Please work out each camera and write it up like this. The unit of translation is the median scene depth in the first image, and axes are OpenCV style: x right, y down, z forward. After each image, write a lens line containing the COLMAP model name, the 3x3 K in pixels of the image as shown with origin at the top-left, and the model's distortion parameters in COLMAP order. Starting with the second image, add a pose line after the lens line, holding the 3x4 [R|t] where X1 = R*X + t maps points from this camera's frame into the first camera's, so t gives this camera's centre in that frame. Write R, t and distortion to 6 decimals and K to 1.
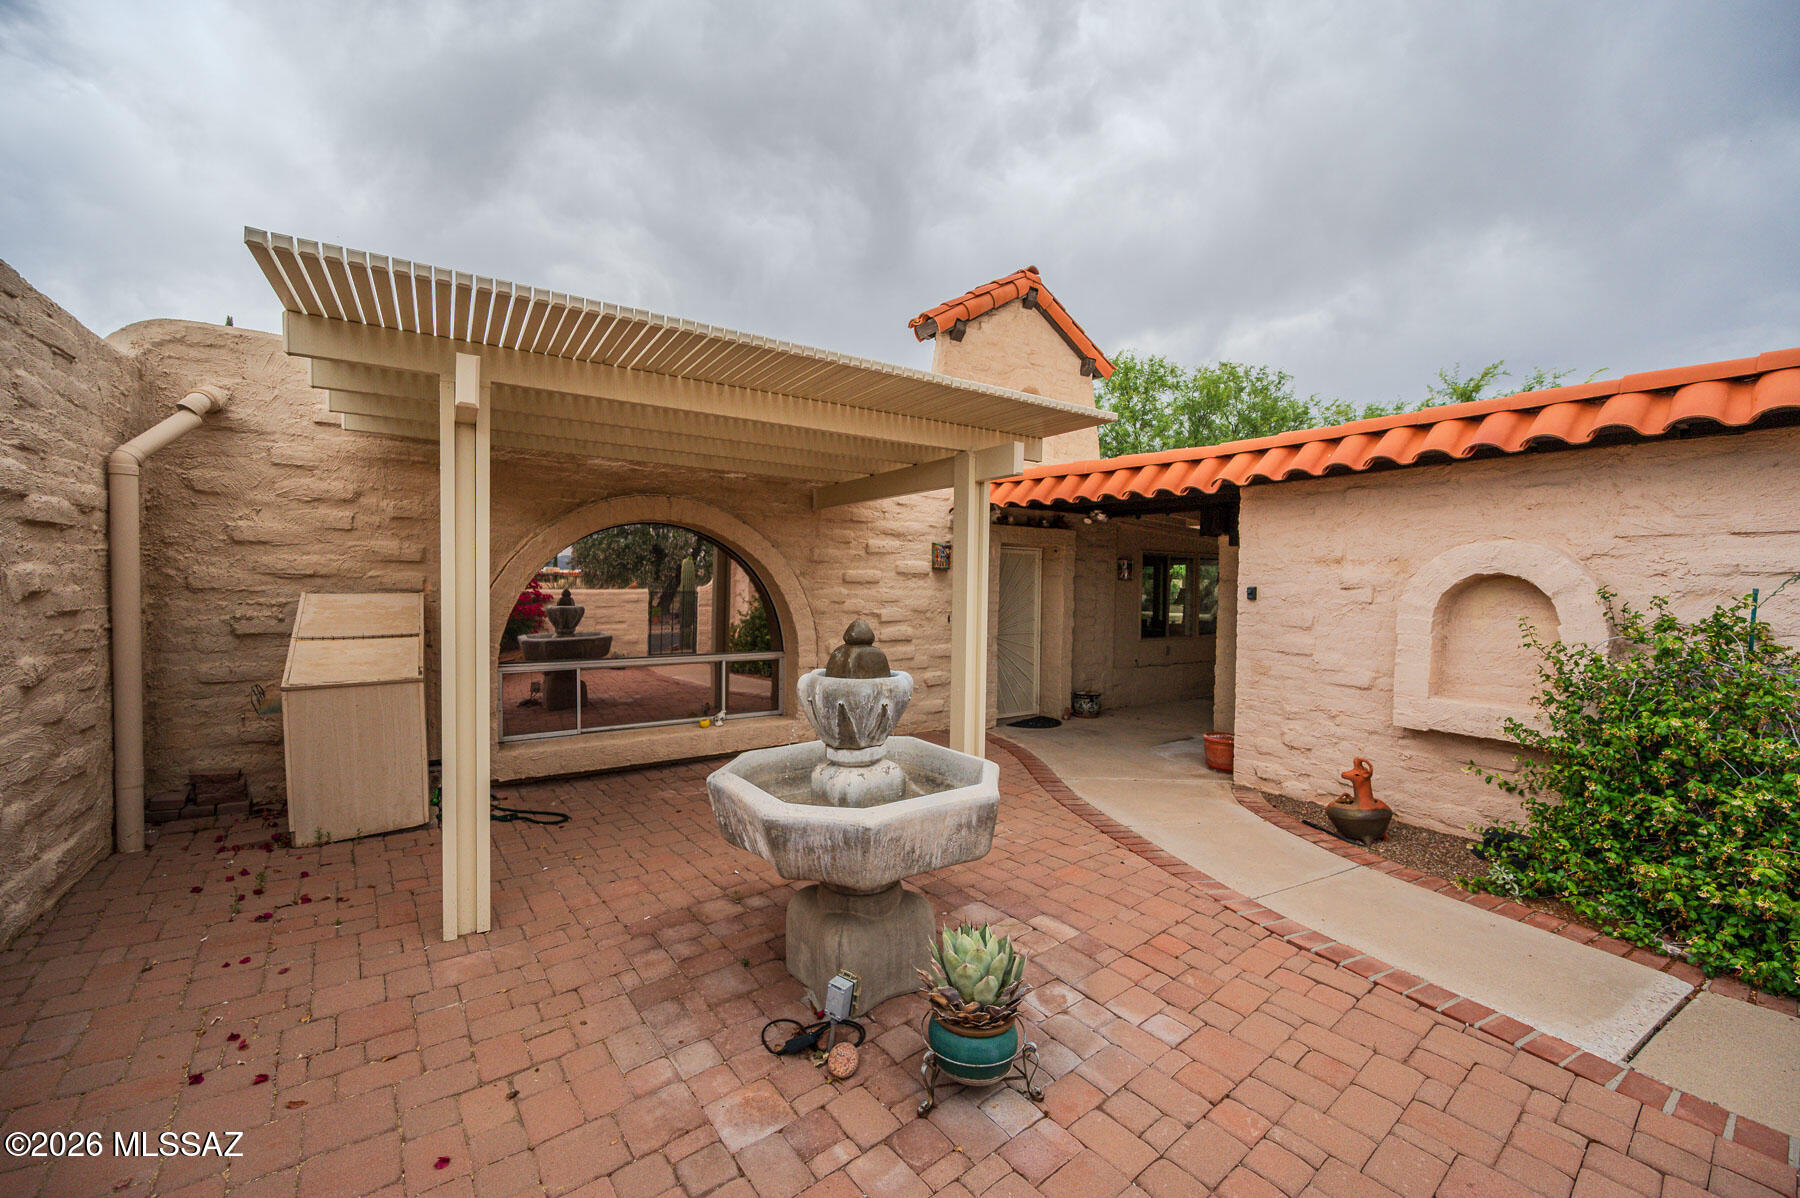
lens RADIAL K [[704.7, 0, 900.4], [0, 704.7, 602.9], [0, 0, 1]] dist [-0.001456, -0.000568]
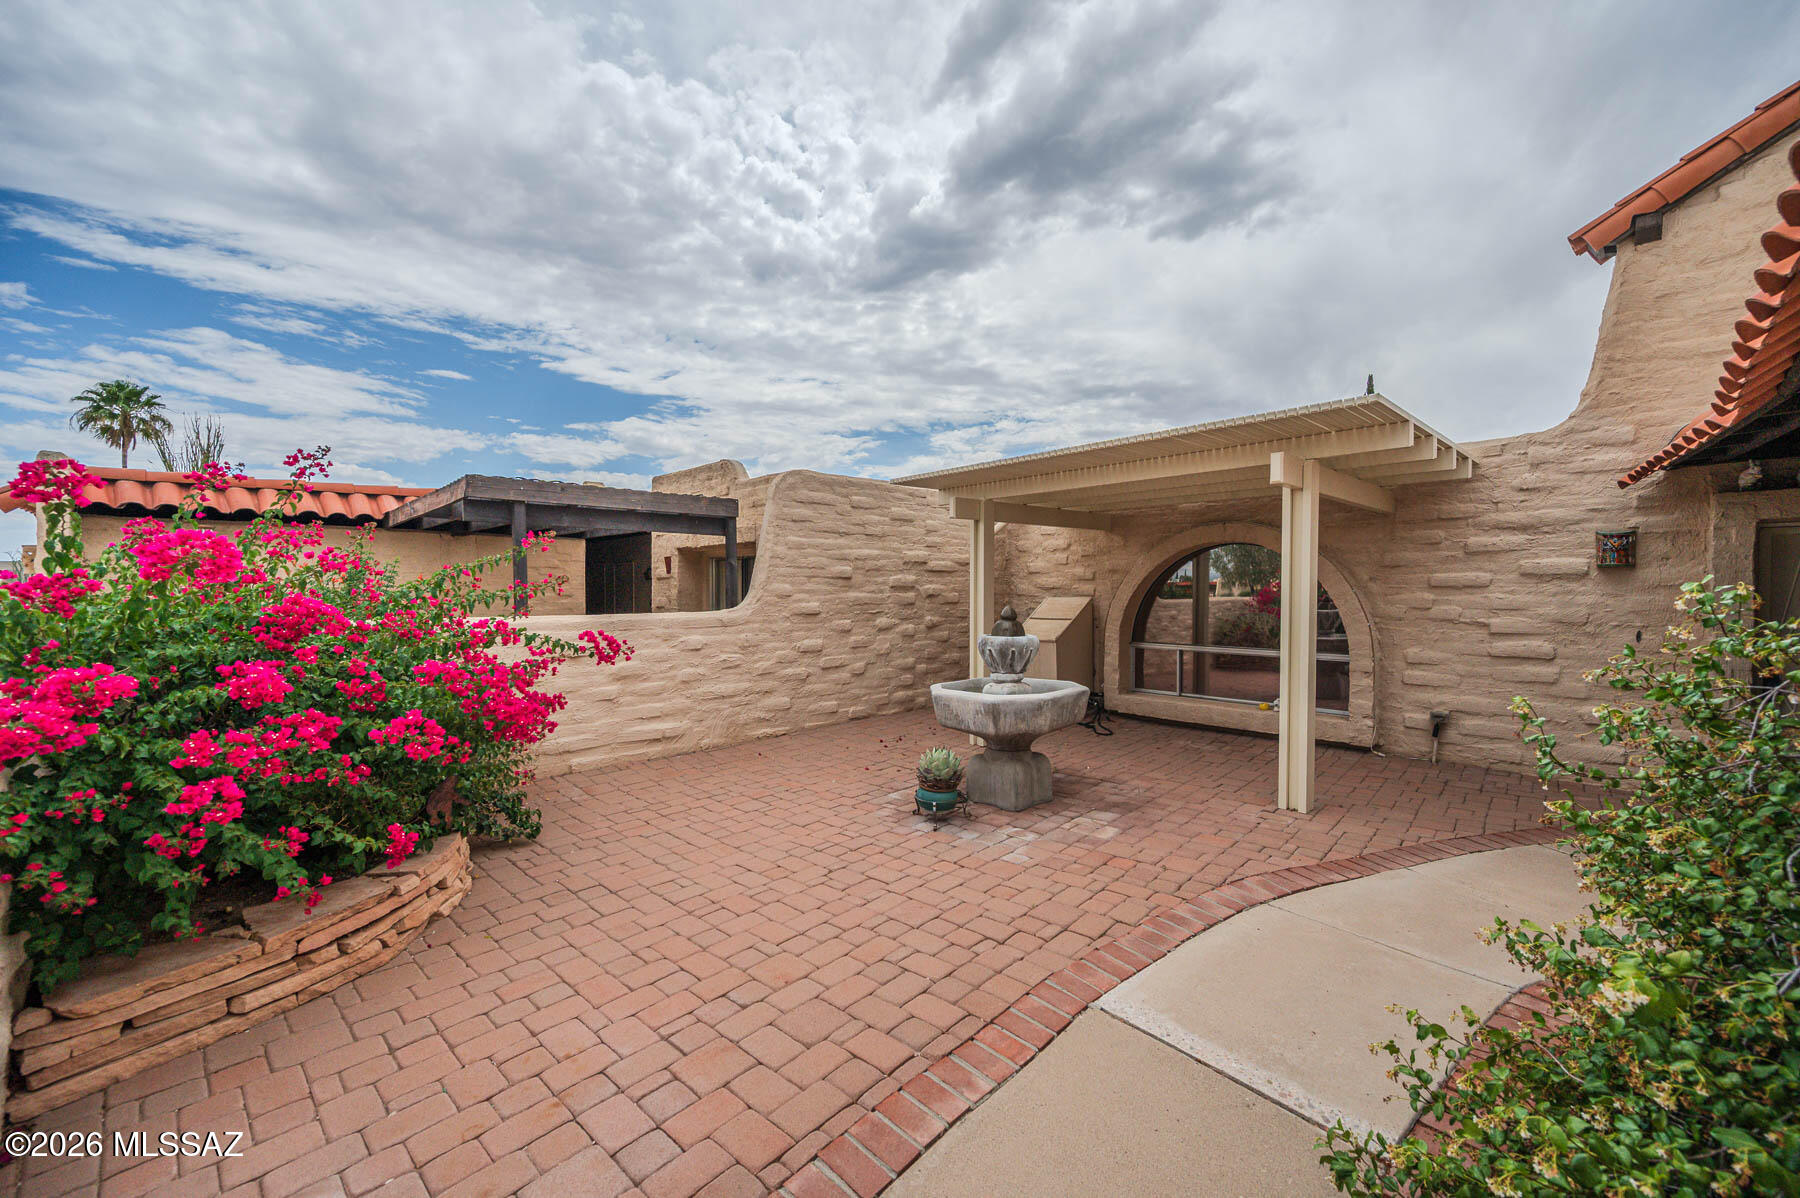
lens RADIAL K [[704.7, 0, 900.4], [0, 704.7, 602.9], [0, 0, 1]] dist [-0.001456, -0.000568]
pose [[0.166746, 0.007137, -0.985974, 0.711207], [-0.023305, 0.999723, 0.003295, 0.004563], [0.985724, 0.022429, 0.166866, 0.164968]]
